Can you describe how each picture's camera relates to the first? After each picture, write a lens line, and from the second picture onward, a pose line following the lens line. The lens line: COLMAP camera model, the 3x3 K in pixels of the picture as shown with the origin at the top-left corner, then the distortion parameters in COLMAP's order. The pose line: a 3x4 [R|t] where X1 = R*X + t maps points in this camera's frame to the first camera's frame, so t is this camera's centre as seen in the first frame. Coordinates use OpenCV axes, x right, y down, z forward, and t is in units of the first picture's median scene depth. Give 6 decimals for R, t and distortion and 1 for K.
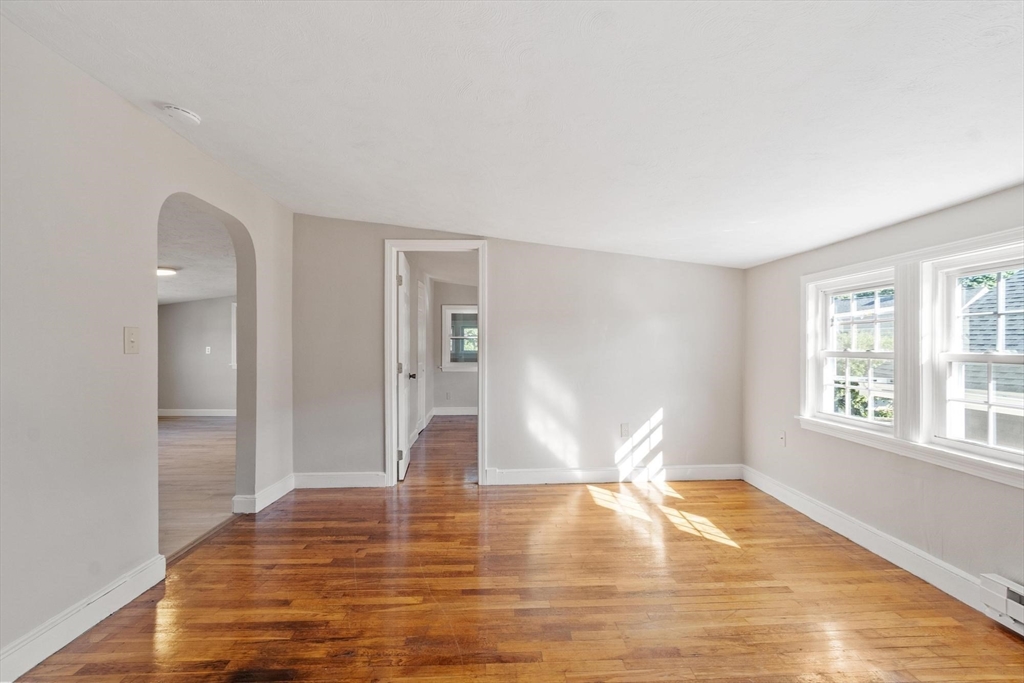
lens RADIAL K [[445.7, 0, 517.9], [0, 445.7, 346.7], [0, 0, 1]] dist [0.003061, -0.001824]
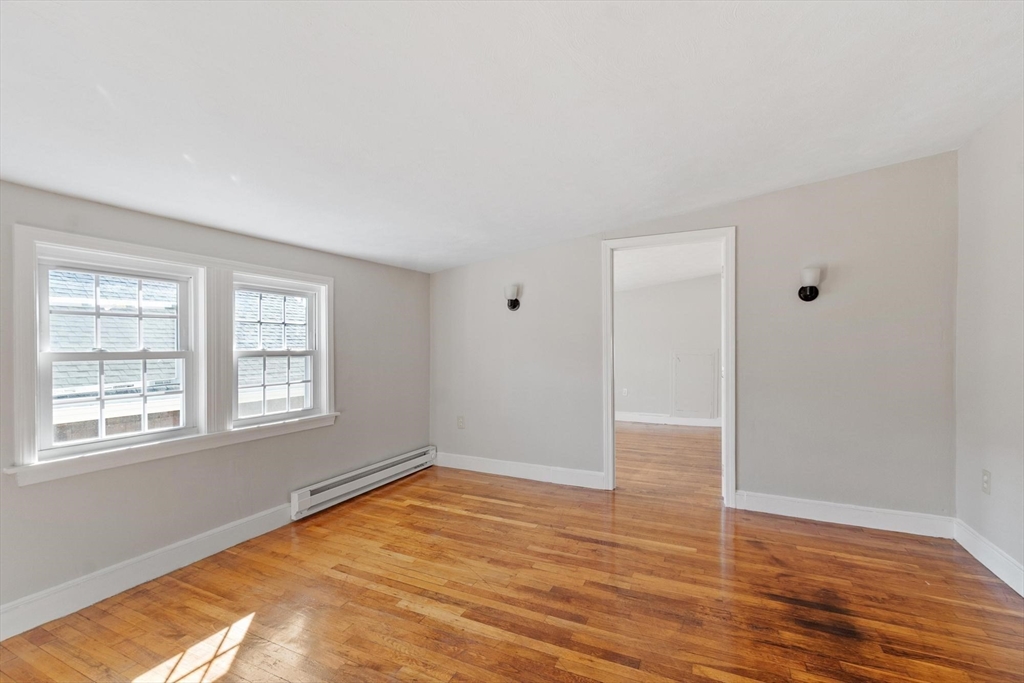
lens RADIAL K [[445.7, 0, 510.9], [0, 445.7, 351.2], [0, 0, 1]] dist [0.003061, -0.001824]
pose [[-0.880420, -0.002272, 0.474190, -0.201876], [0.005442, 0.999874, 0.014895, 0.000492], [-0.474164, 0.015694, -0.880296, 1.219586]]
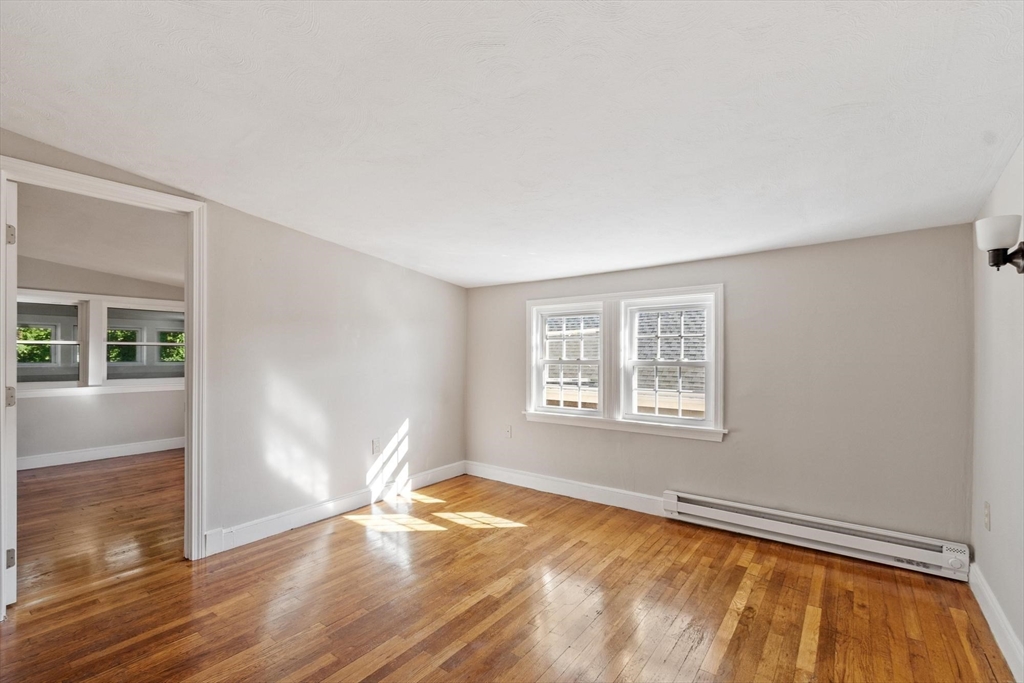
lens RADIAL K [[445.7, 0, 516.7], [0, 445.7, 355.5], [0, 0, 1]] dist [0.003061, -0.001824]
pose [[0.630617, 0.002583, 0.776090, -0.368618], [0.001339, 0.999989, -0.004417, 0.002511], [-0.776093, 0.003825, 0.630607, 0.227716]]
